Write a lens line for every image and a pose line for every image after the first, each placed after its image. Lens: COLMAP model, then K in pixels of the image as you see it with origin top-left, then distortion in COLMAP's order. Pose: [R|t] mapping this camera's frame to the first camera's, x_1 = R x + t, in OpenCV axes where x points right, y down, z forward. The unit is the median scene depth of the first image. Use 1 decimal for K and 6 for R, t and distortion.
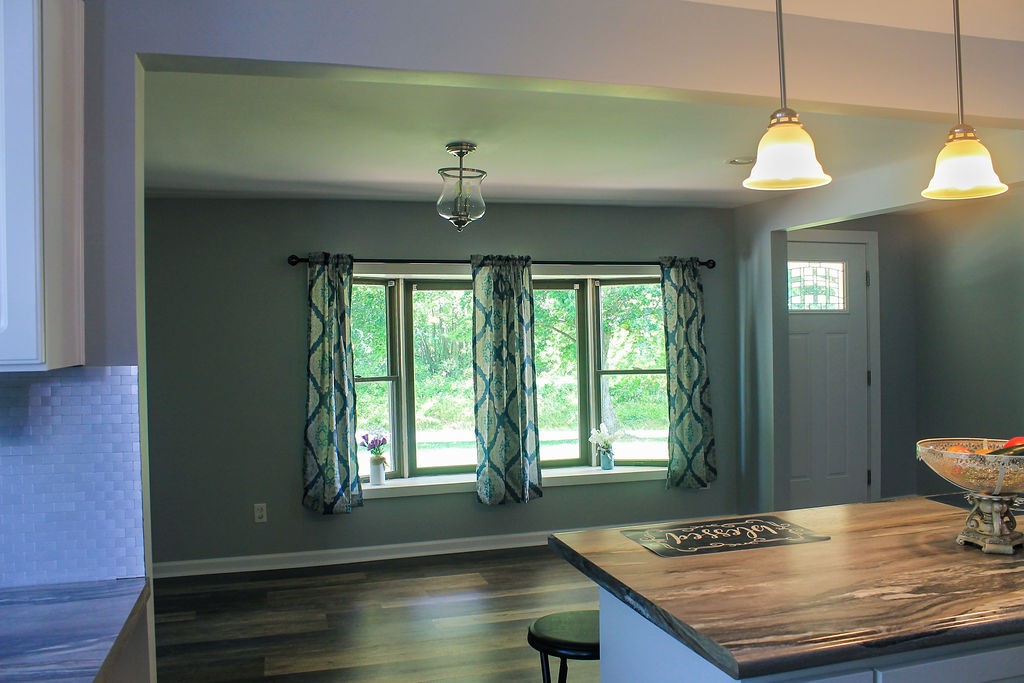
lens RADIAL K [[905.4, 0, 515.3], [0, 905.4, 338.8], [0, 0, 1]] dist [-0.147111, 0.124705]
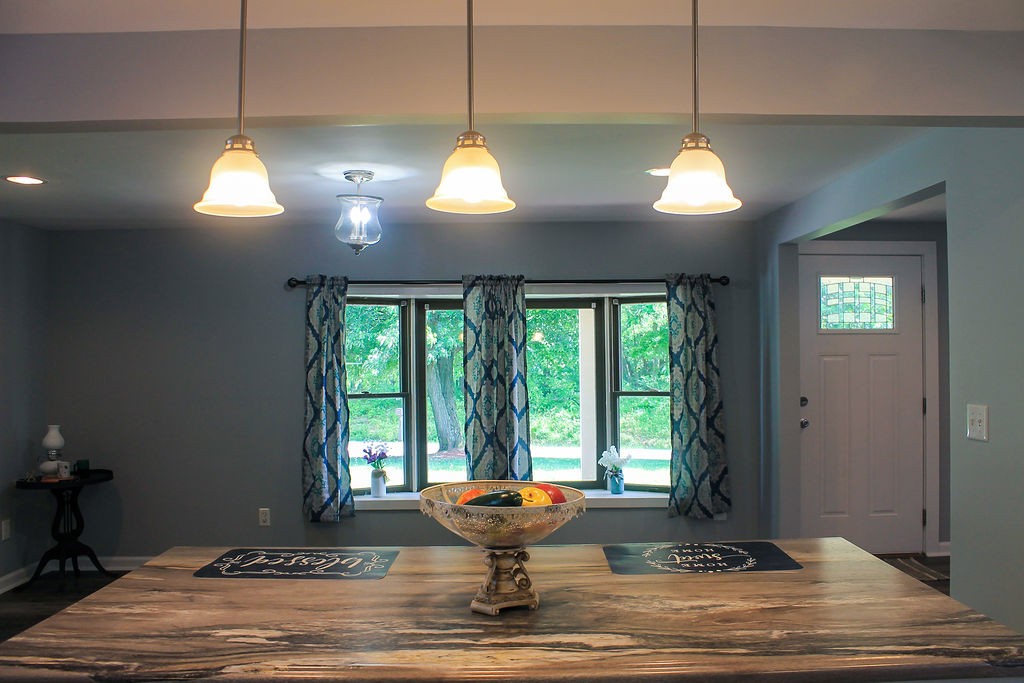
lens RADIAL K [[905.4, 0, 517.6], [0, 905.4, 341.6], [0, 0, 1]] dist [-0.147111, 0.124705]
pose [[0.962351, 0.005897, -0.271744, 0.277367], [-0.009285, 0.999894, -0.011185, -0.007236], [0.271650, 0.013287, 0.962304, 0.040155]]
